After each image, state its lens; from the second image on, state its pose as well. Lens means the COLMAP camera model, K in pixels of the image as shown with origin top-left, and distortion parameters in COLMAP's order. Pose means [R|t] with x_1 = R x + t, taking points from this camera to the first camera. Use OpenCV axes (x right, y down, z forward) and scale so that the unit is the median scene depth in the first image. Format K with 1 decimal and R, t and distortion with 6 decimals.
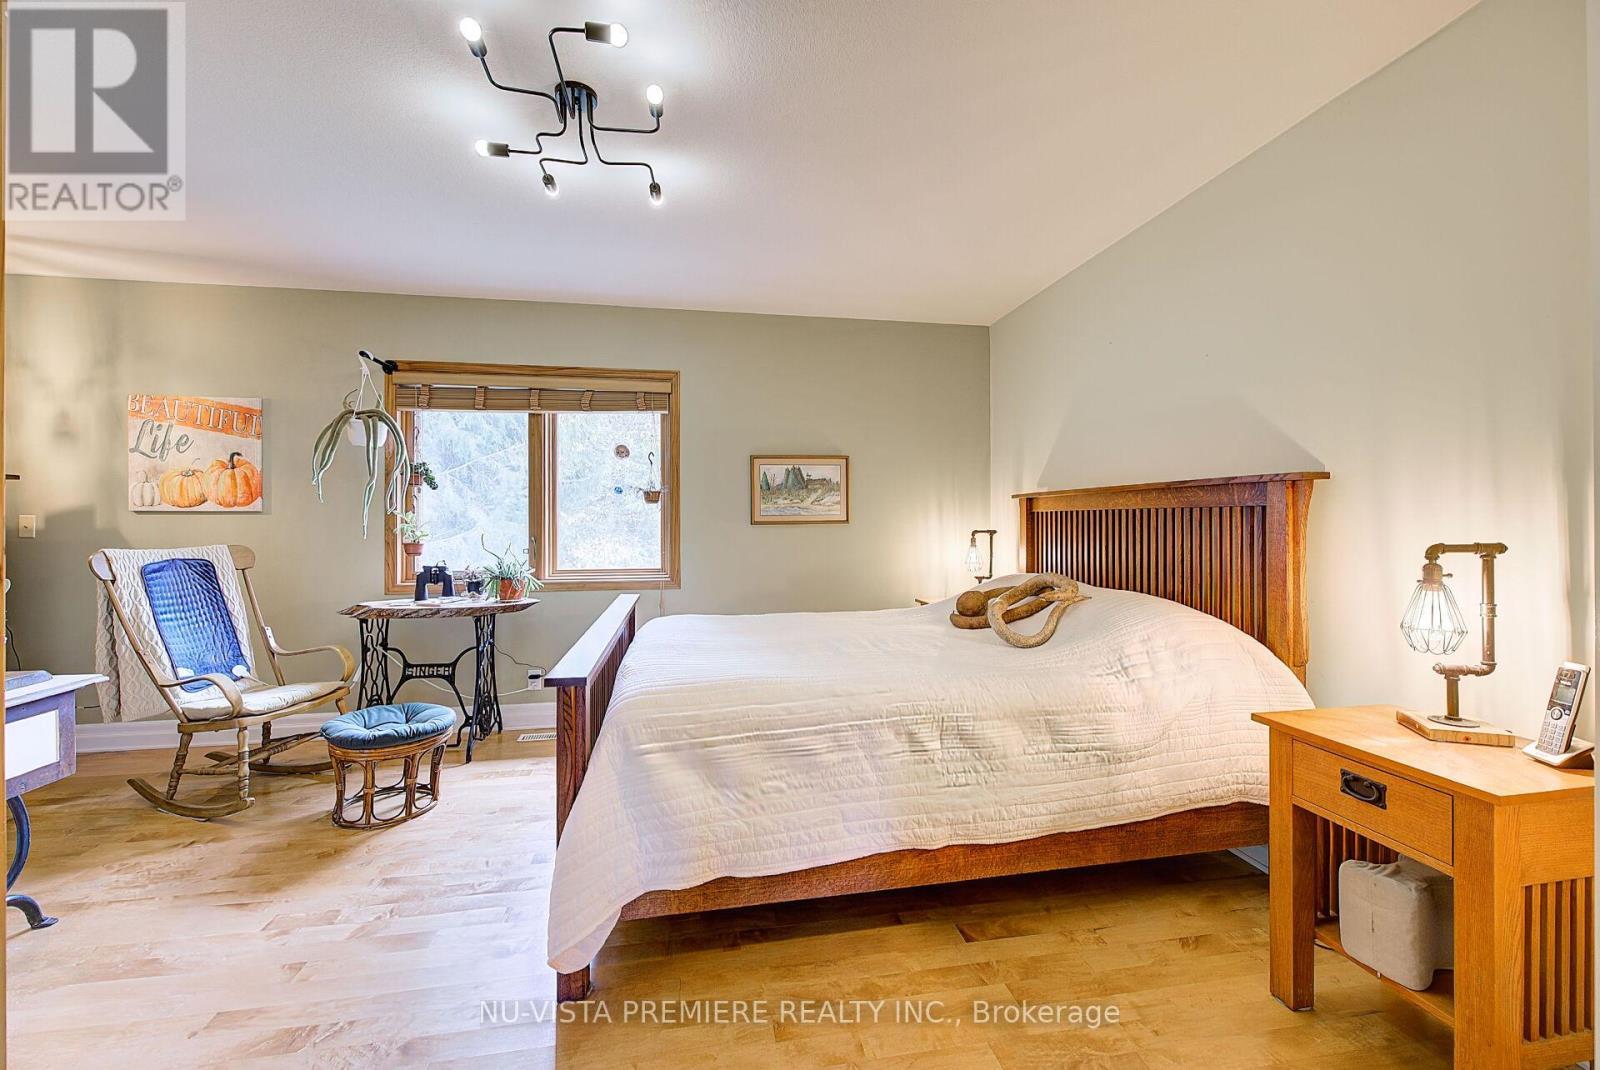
lens RADIAL K [[640.1, 0, 801.5], [0, 640.1, 527.7], [0, 0, 1]] dist [-0.003754, -0.000641]
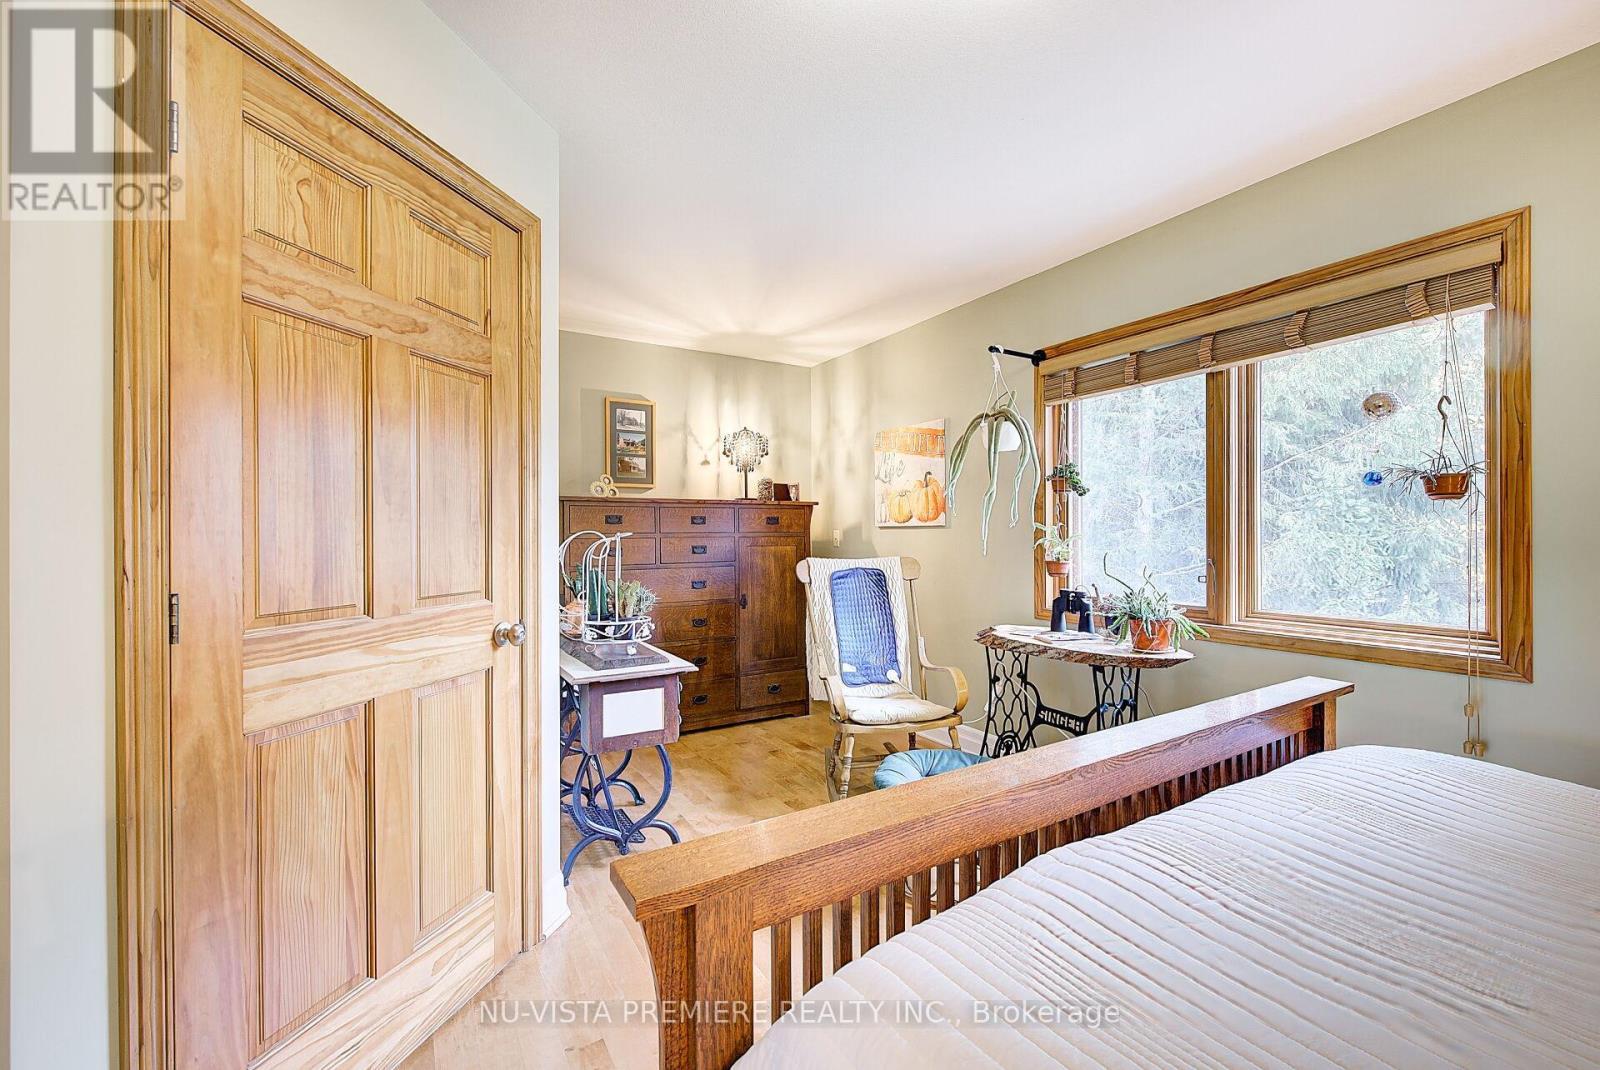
lens RADIAL K [[640.1, 0, 798.3], [0, 640.1, 538.4], [0, 0, 1]] dist [-0.003754, -0.000641]
pose [[0.359216, 0.006301, -0.933233, 0.052815], [-0.005207, 0.999975, 0.004748, -0.008371], [0.933240, 0.003154, 0.359240, 0.398281]]
